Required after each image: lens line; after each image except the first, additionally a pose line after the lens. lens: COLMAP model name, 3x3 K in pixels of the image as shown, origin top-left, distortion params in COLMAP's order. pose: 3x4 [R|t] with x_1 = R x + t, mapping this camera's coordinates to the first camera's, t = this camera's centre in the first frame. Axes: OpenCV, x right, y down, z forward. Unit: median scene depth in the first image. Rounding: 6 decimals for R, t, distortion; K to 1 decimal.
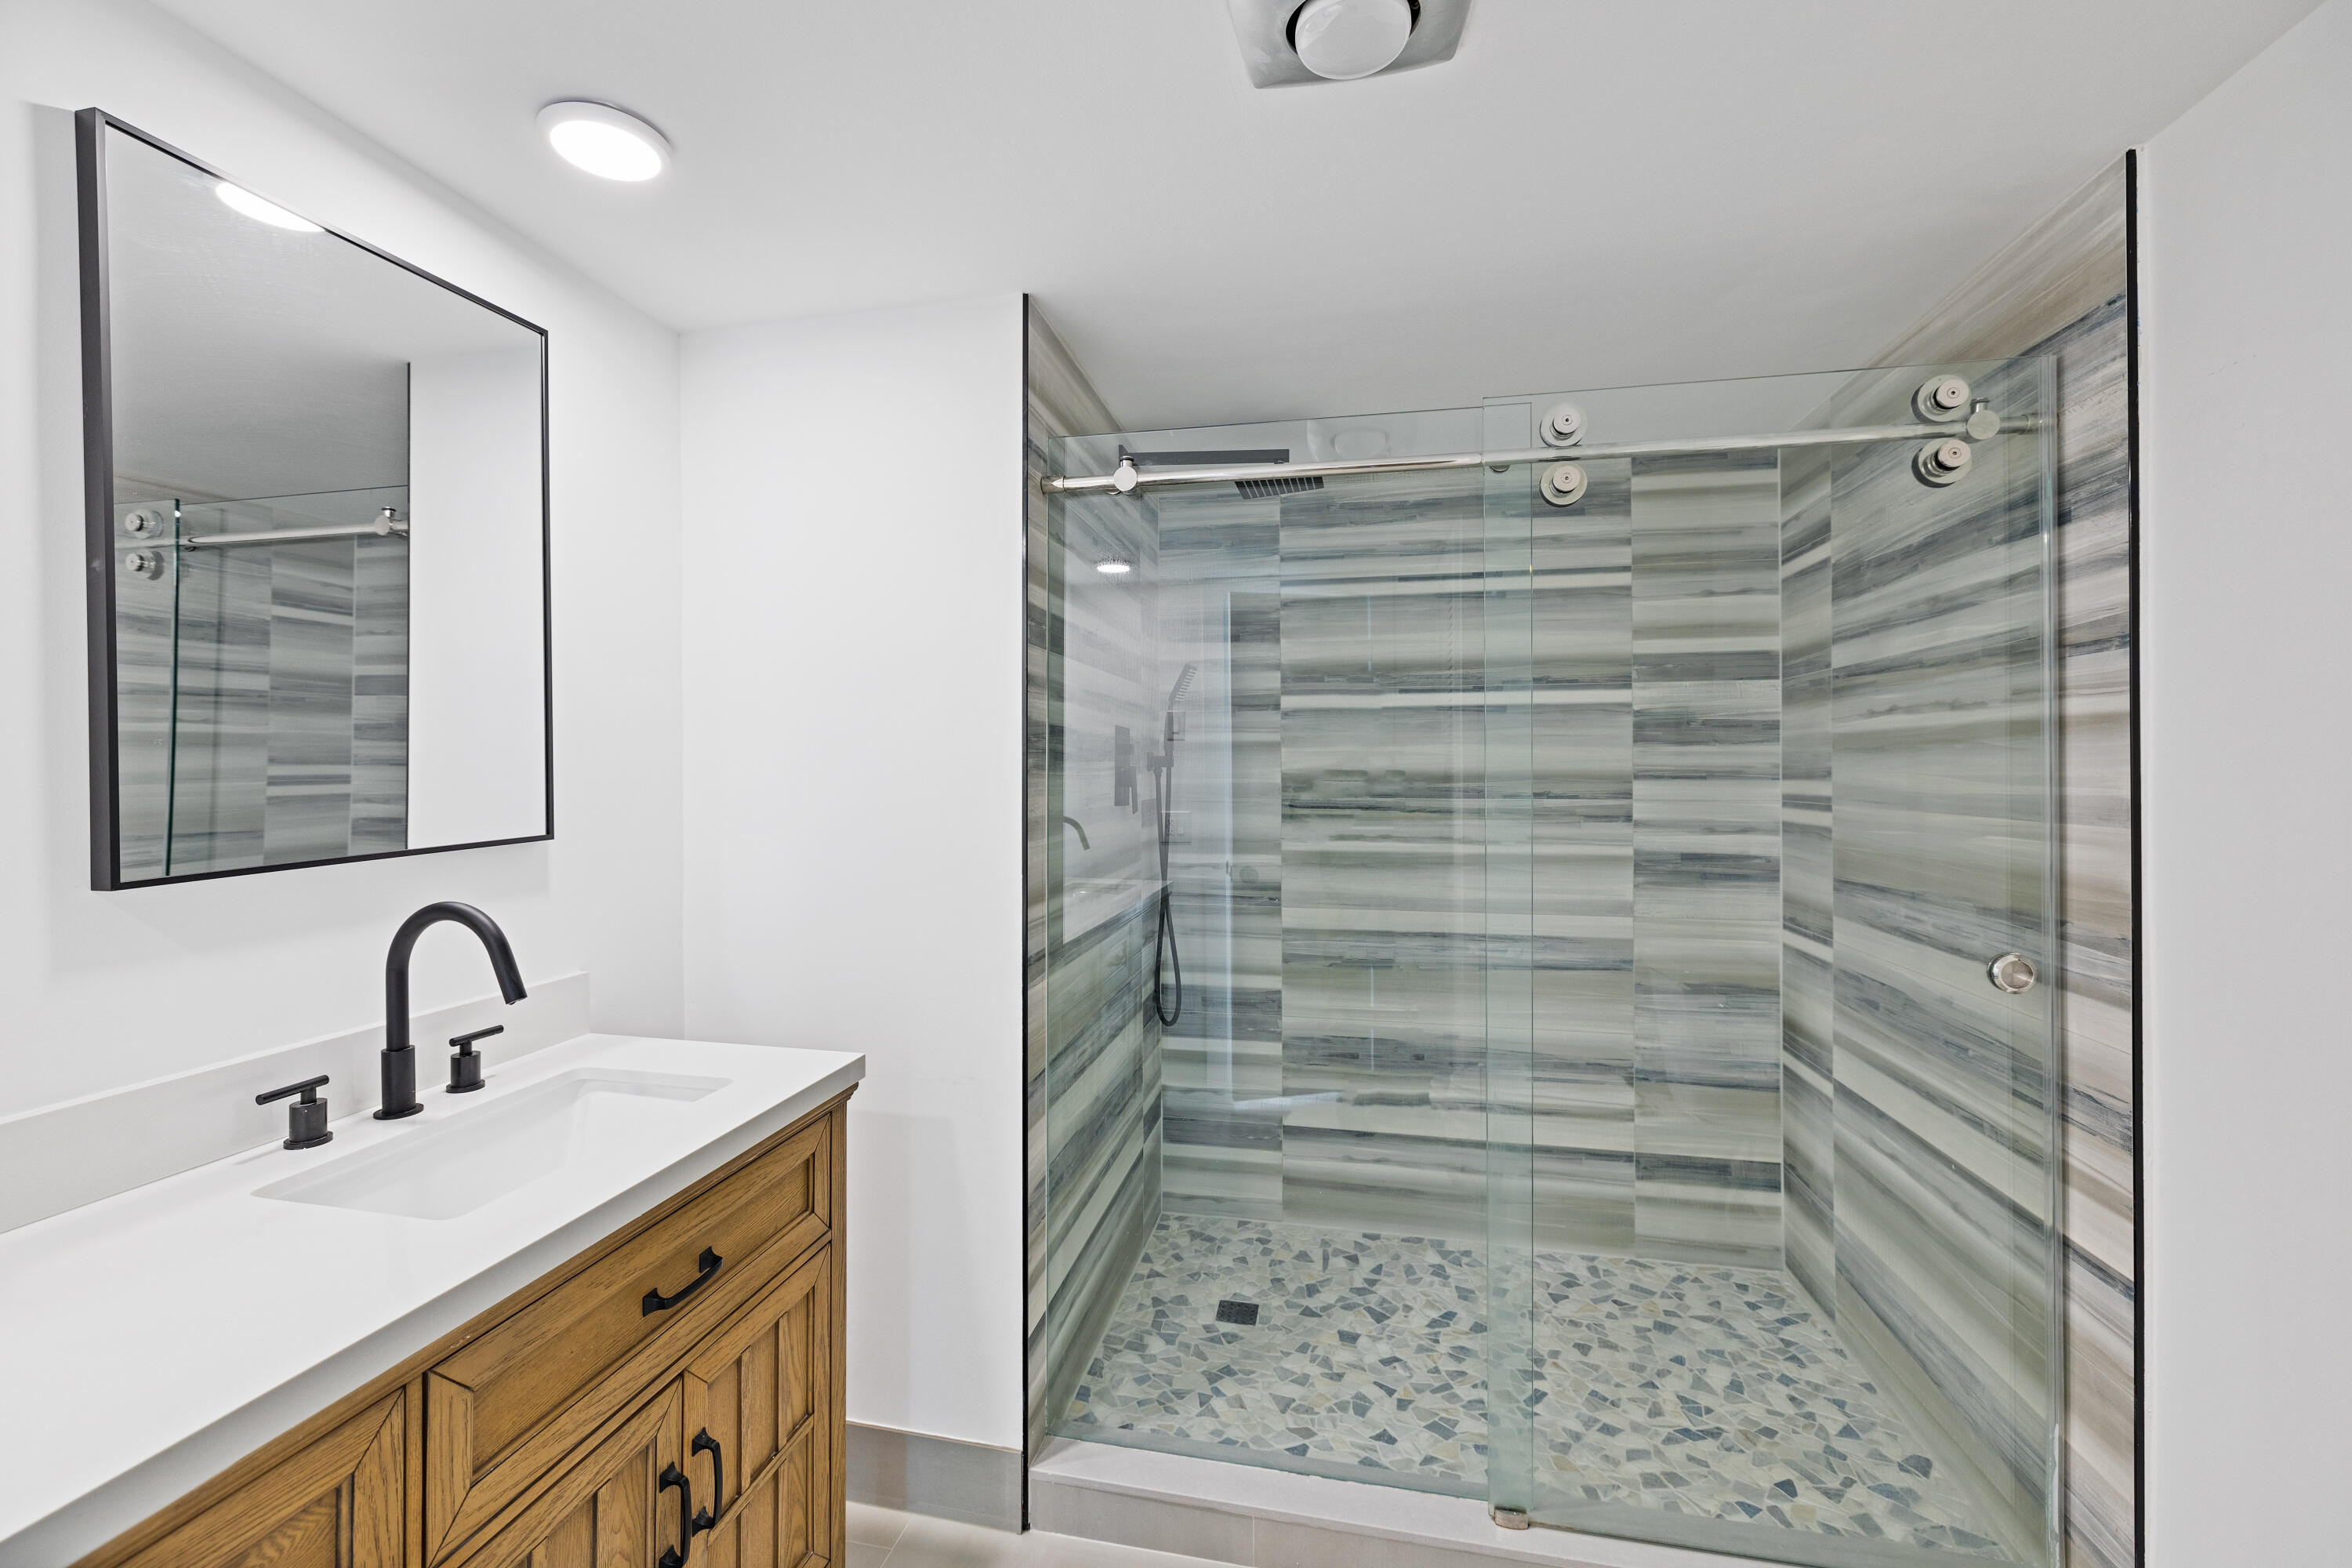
lens RADIAL K [[988.0, 0, 1160.6], [0, 988.0, 774.6], [0, 0, 1]] dist [-0.000074, -0.000020]
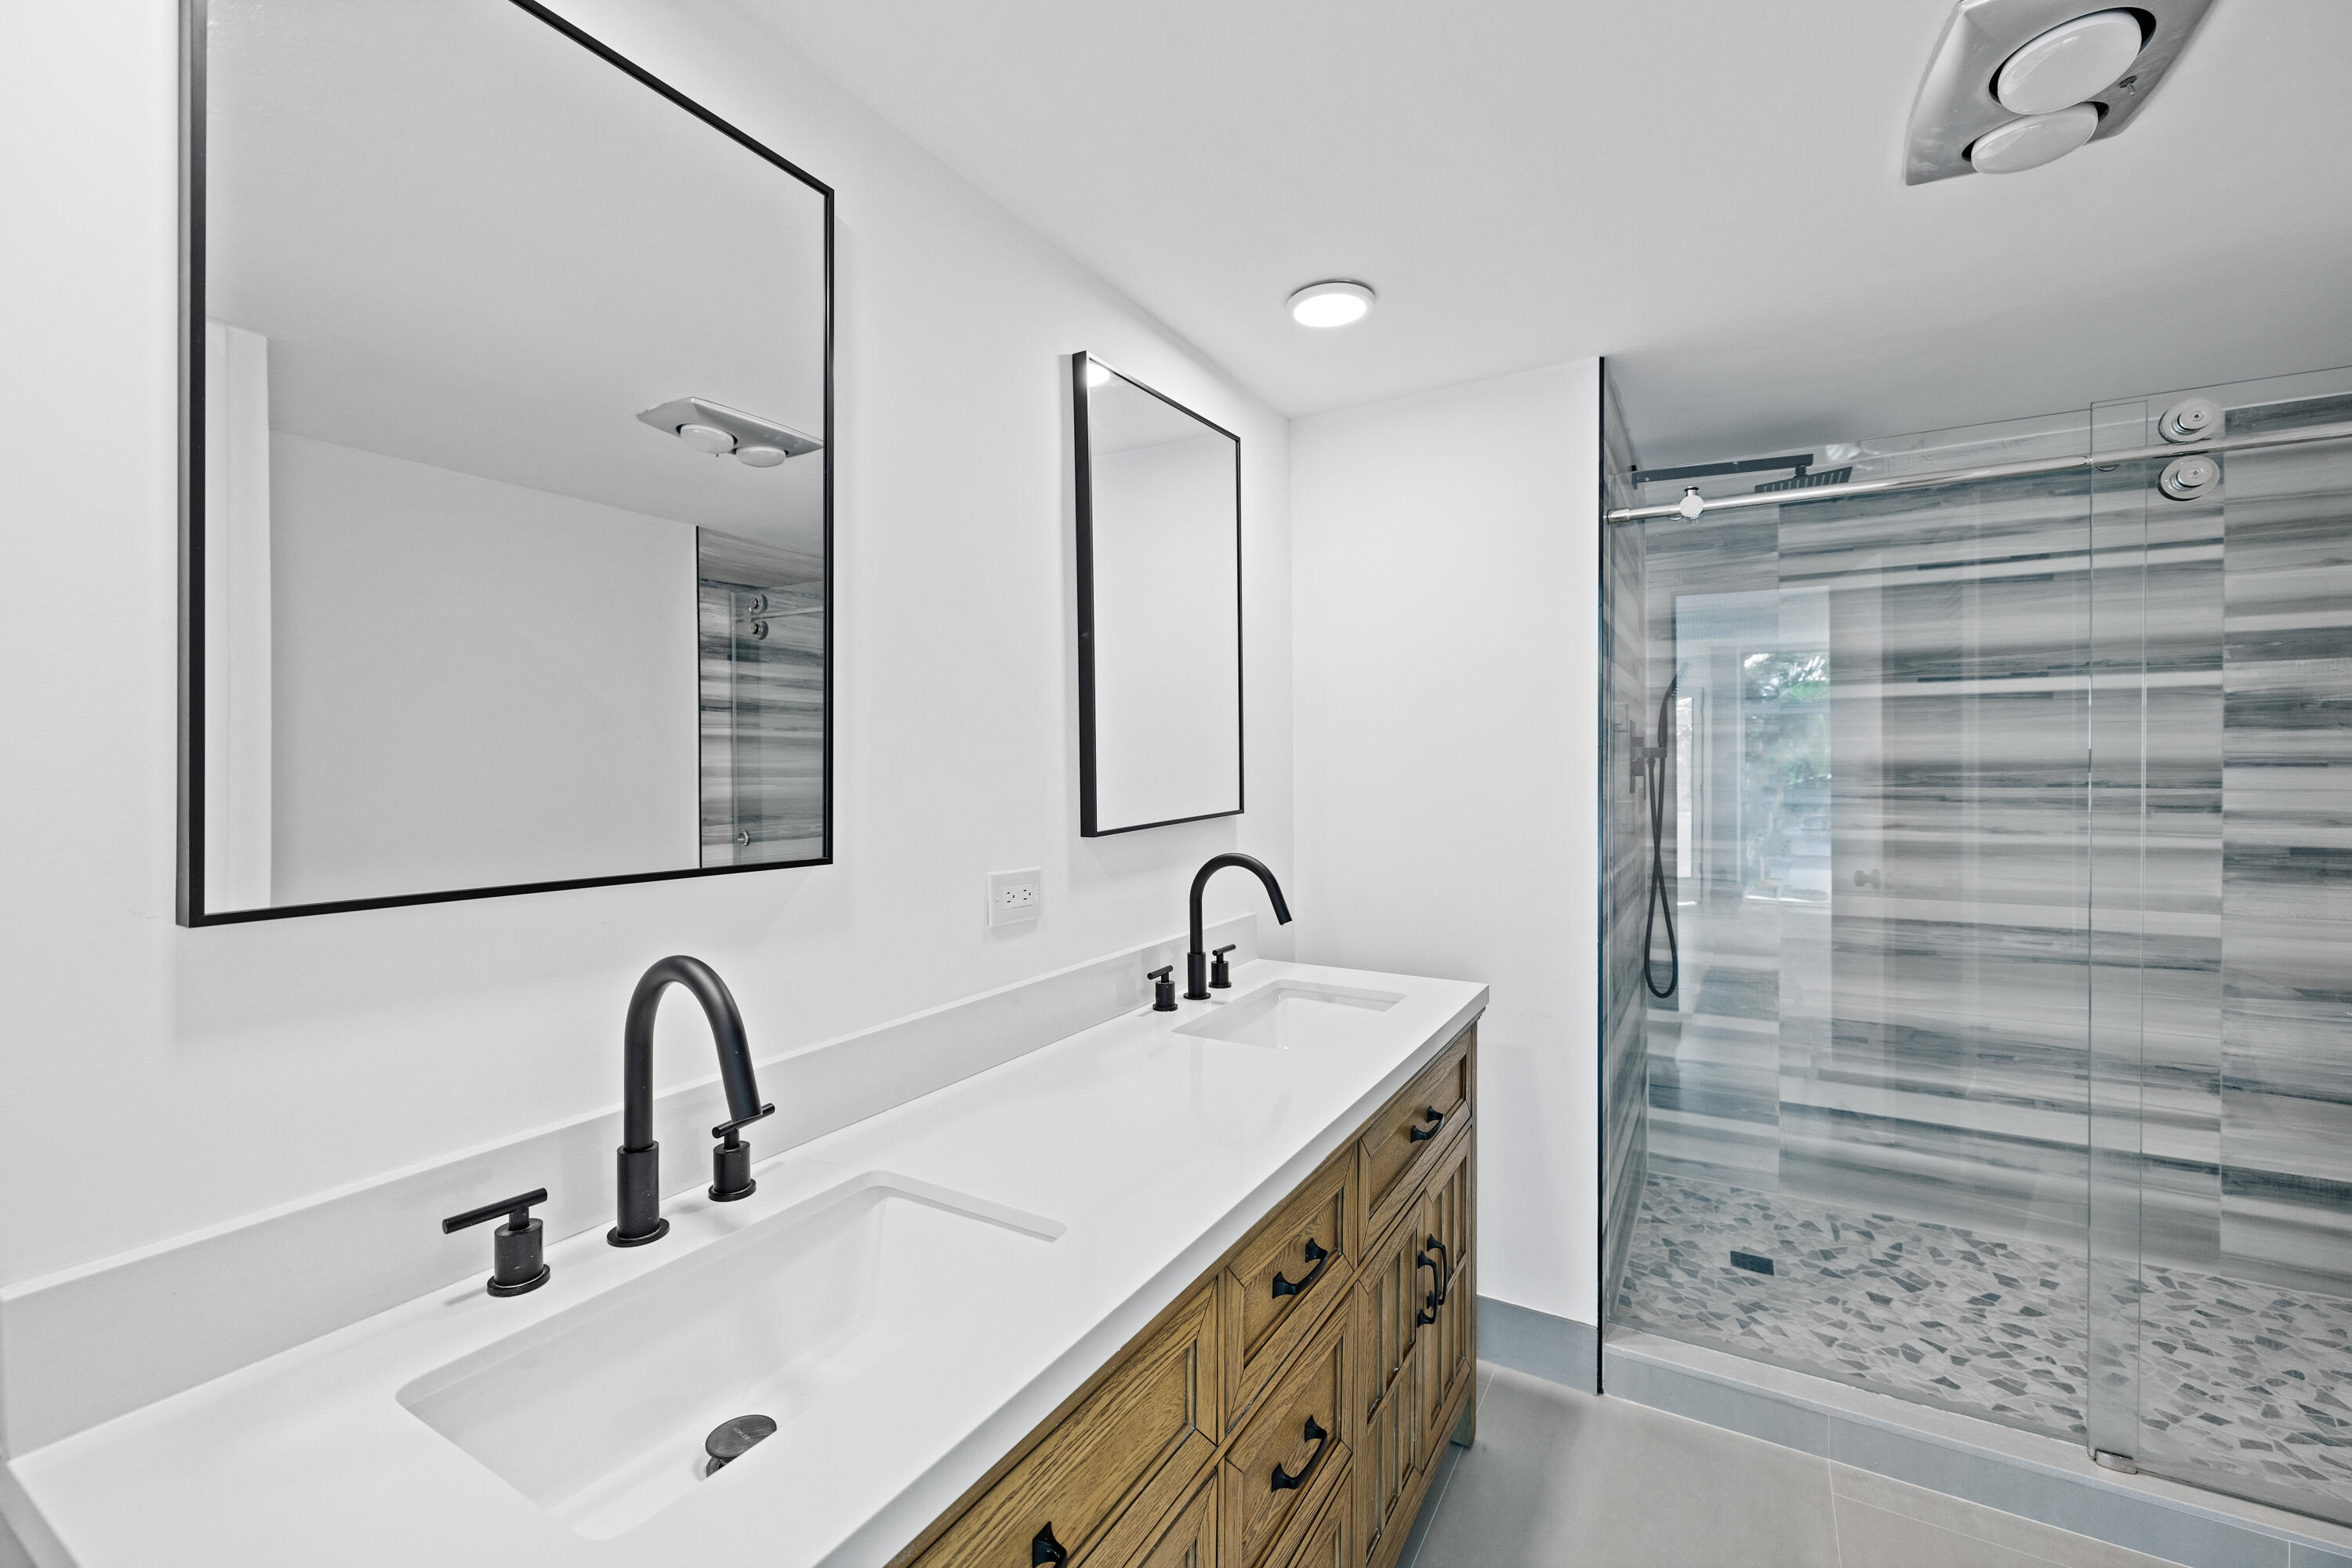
lens RADIAL K [[977.9, 0, 1176.0], [0, 977.9, 784.0], [0, 0, 1]] dist [0.000099, -0.000689]
pose [[0.948969, 0.001352, -0.315368, -0.185316], [0.003931, 0.999862, 0.016118, 0.002101], [0.315346, -0.016535, 0.948833, -0.204954]]
